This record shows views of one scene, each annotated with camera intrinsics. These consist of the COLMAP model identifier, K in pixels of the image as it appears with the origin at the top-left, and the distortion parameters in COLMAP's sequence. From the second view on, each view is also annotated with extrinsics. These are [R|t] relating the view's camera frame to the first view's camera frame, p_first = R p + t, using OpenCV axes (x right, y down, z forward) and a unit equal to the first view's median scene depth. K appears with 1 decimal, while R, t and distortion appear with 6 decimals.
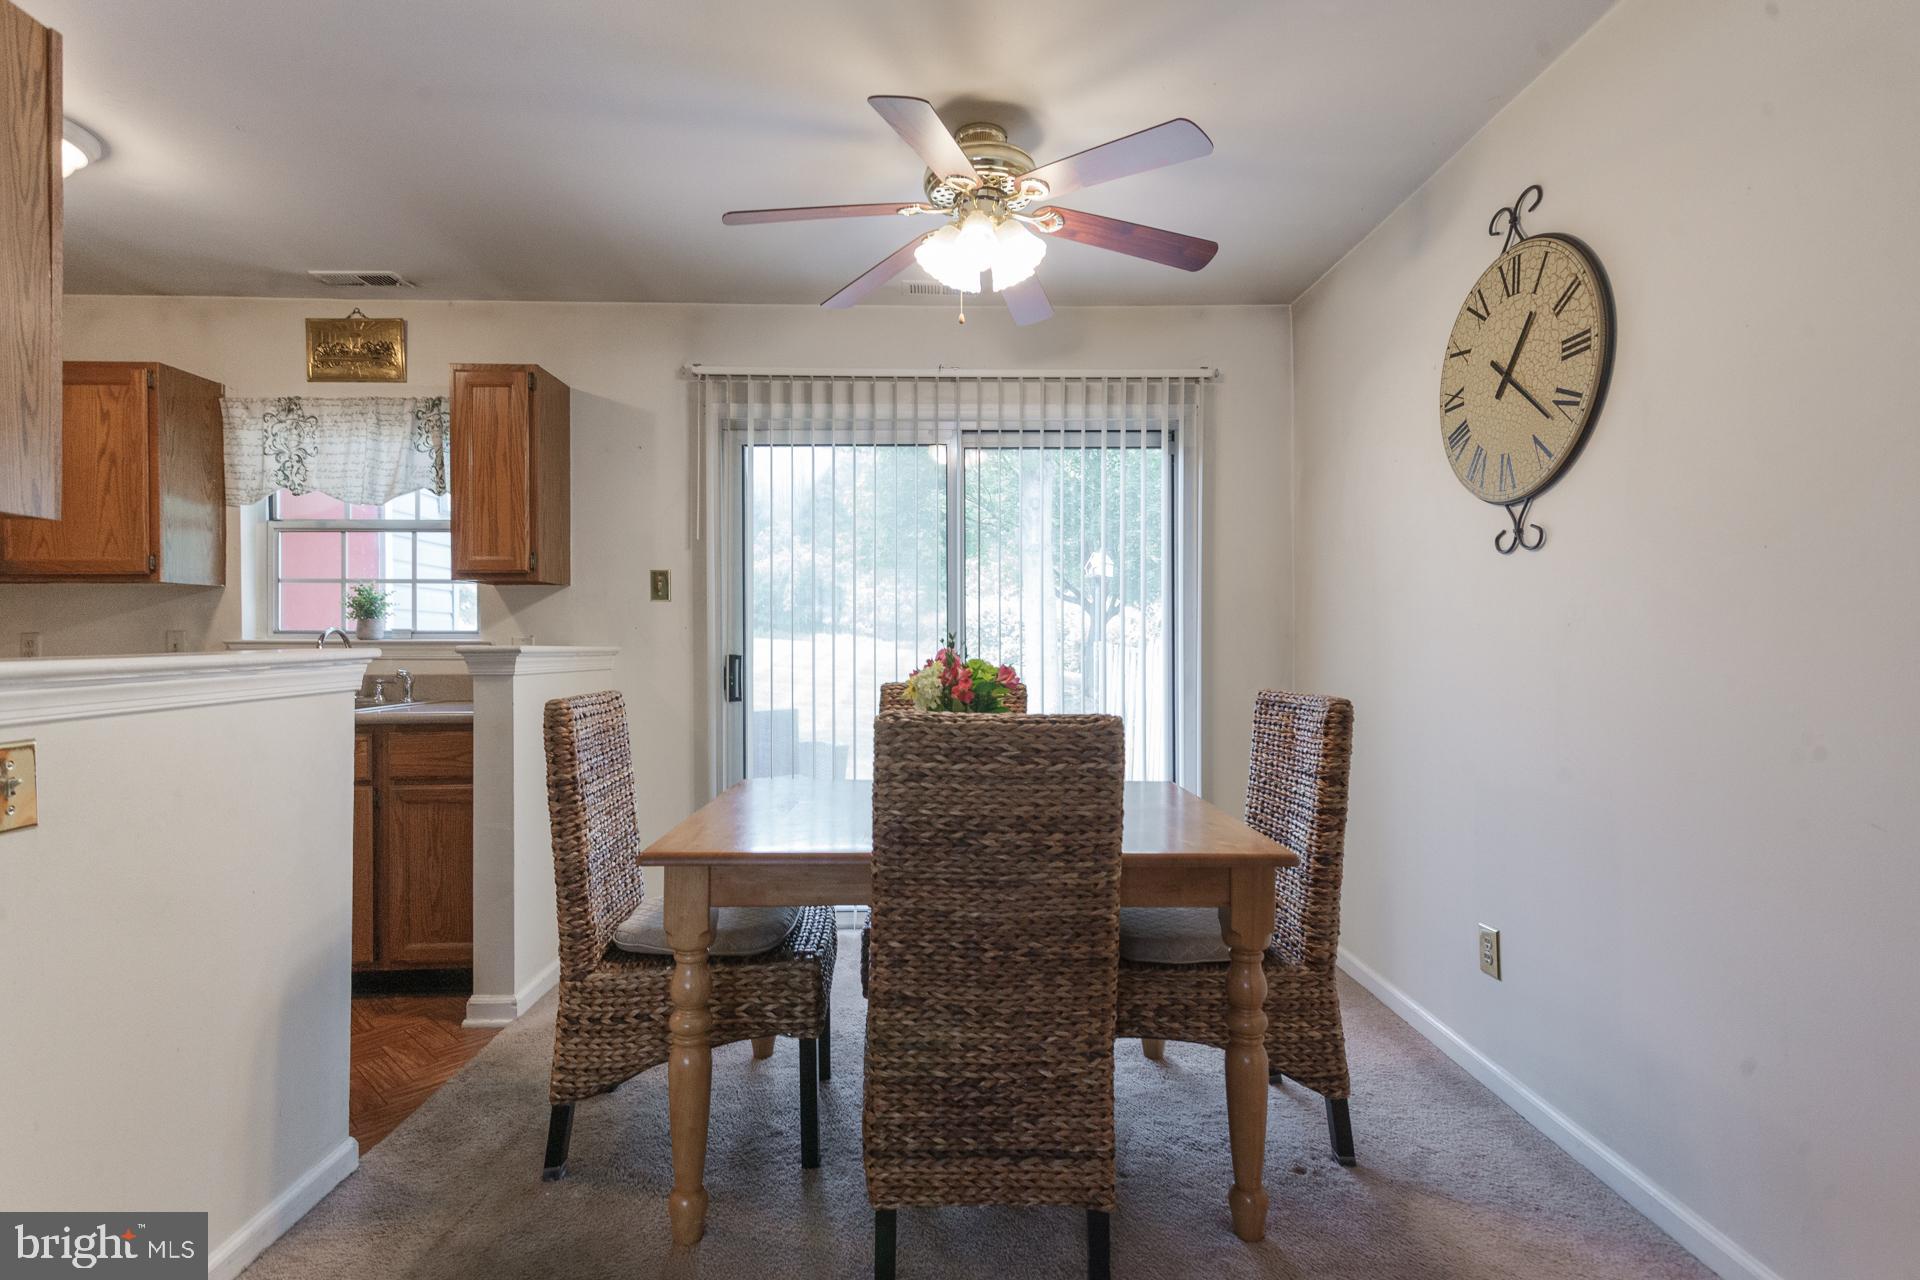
lens RADIAL K [[909.7, 0, 956.6], [0, 909.7, 643.6], [0, 0, 1]] dist [0.012391, -0.001041]
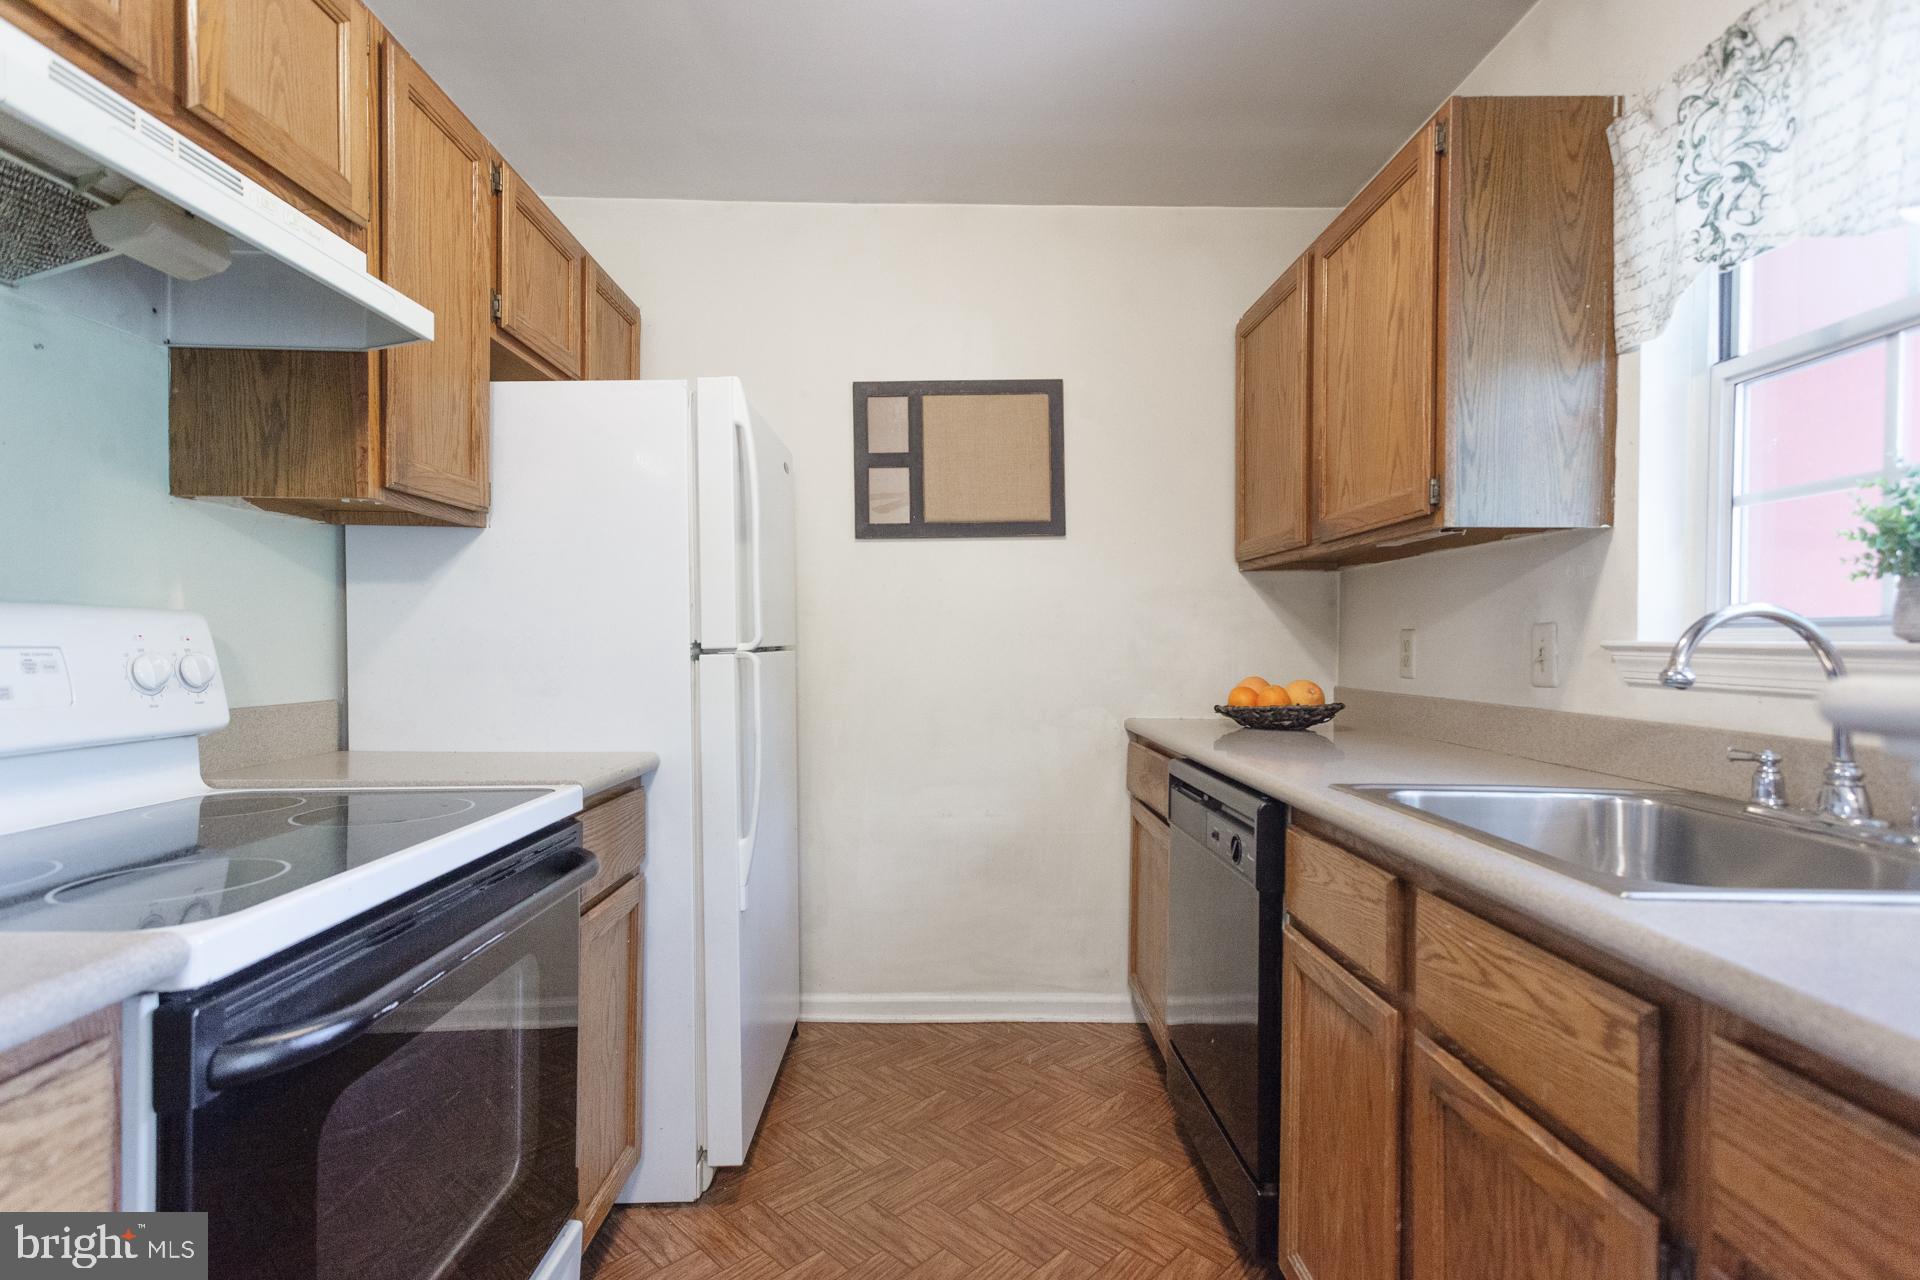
lens RADIAL K [[909.7, 0, 956.6], [0, 909.7, 643.6], [0, 0, 1]] dist [0.012391, -0.001041]
pose [[-0.026791, 0.008550, -0.999604, -0.325713], [-0.010583, 0.999905, 0.008837, -0.003317], [0.999585, 0.010815, -0.026698, 0.691973]]
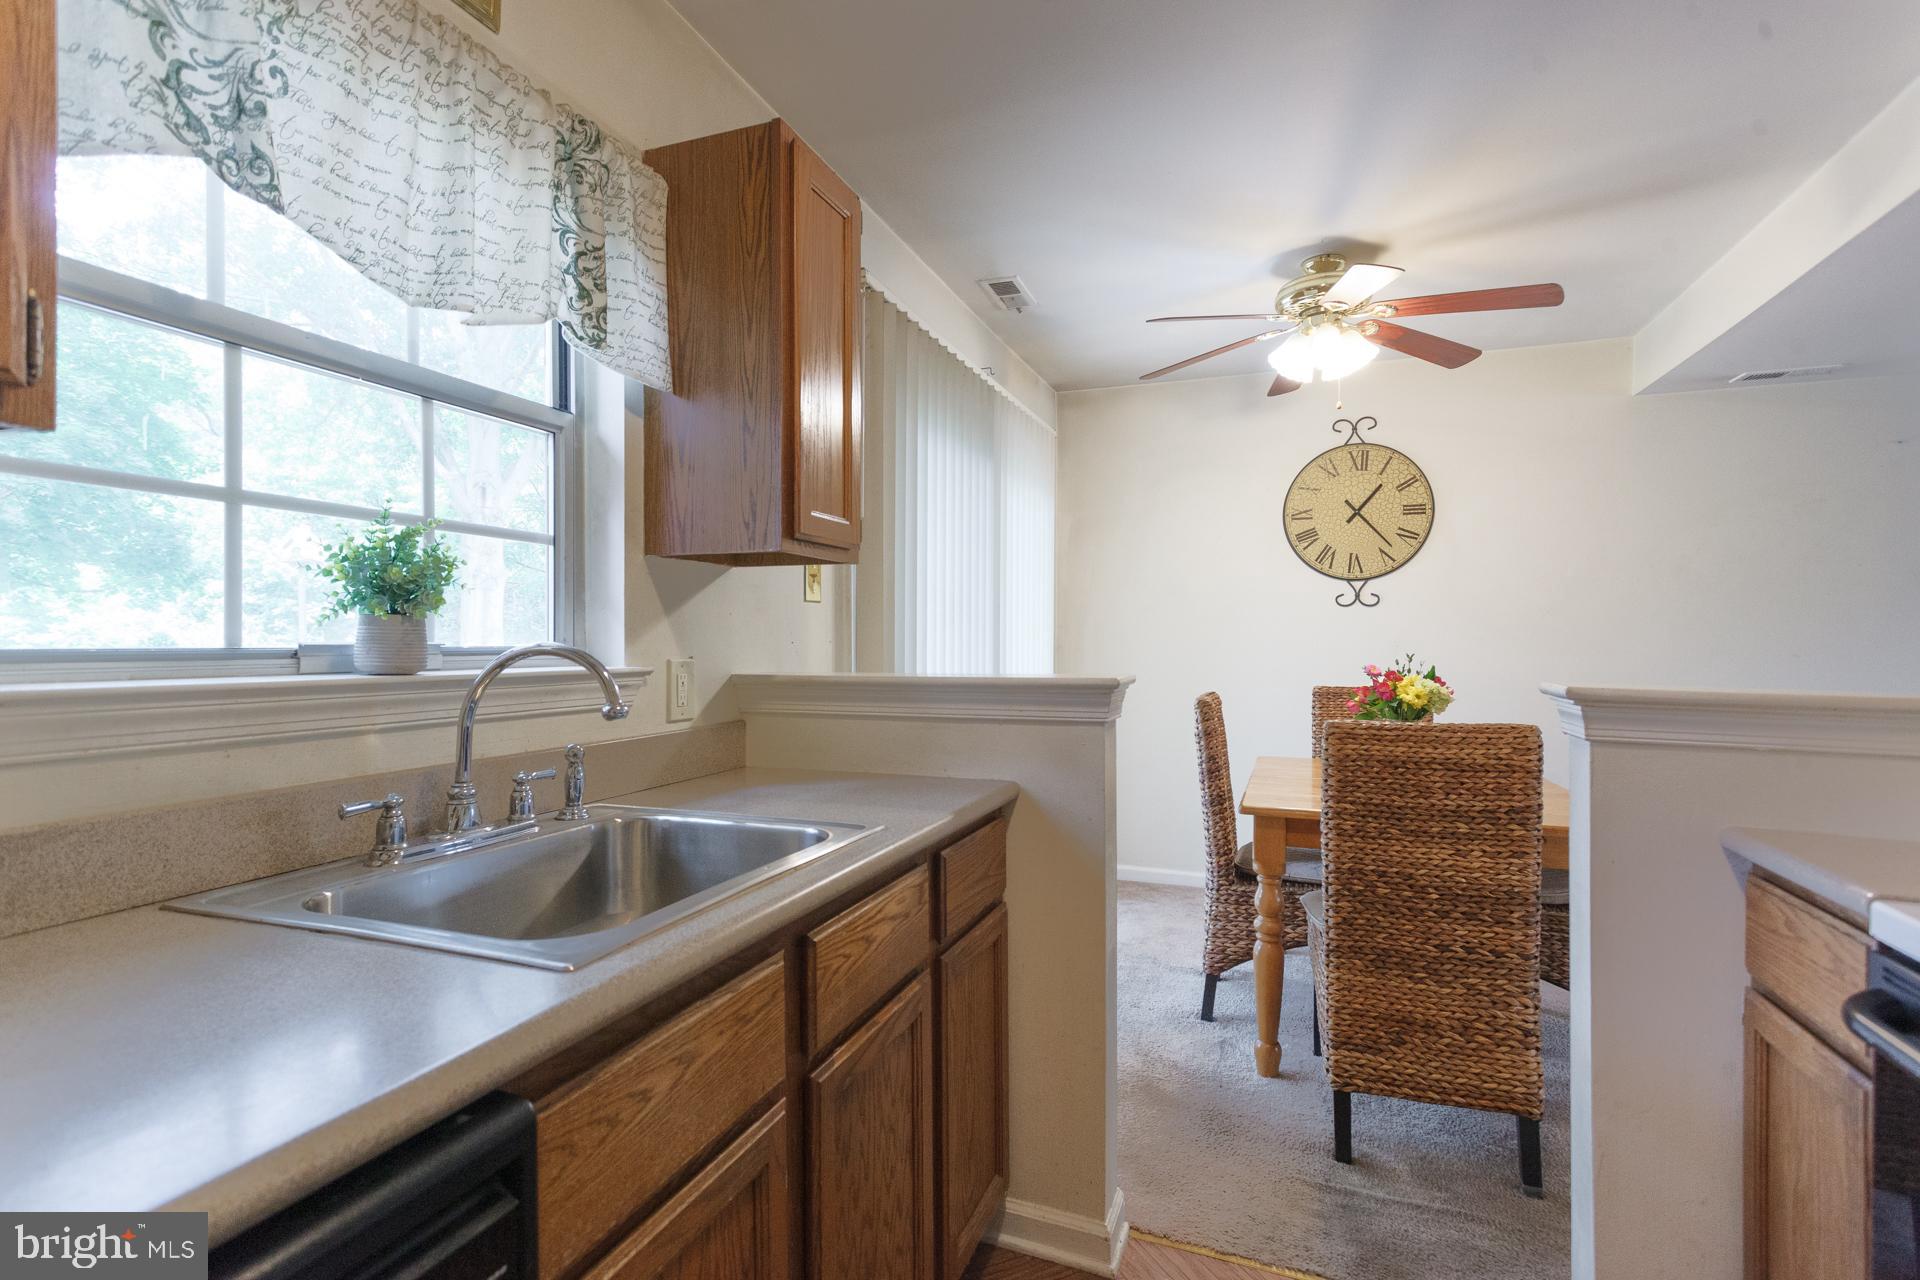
lens RADIAL K [[909.7, 0, 956.6], [0, 909.7, 643.6], [0, 0, 1]] dist [0.012391, -0.001041]
pose [[0.381453, 0.000573, 0.924388, -0.924586], [0.003091, 0.999993, -0.001895, -0.014858], [-0.924383, 0.003580, 0.381448, 0.675809]]
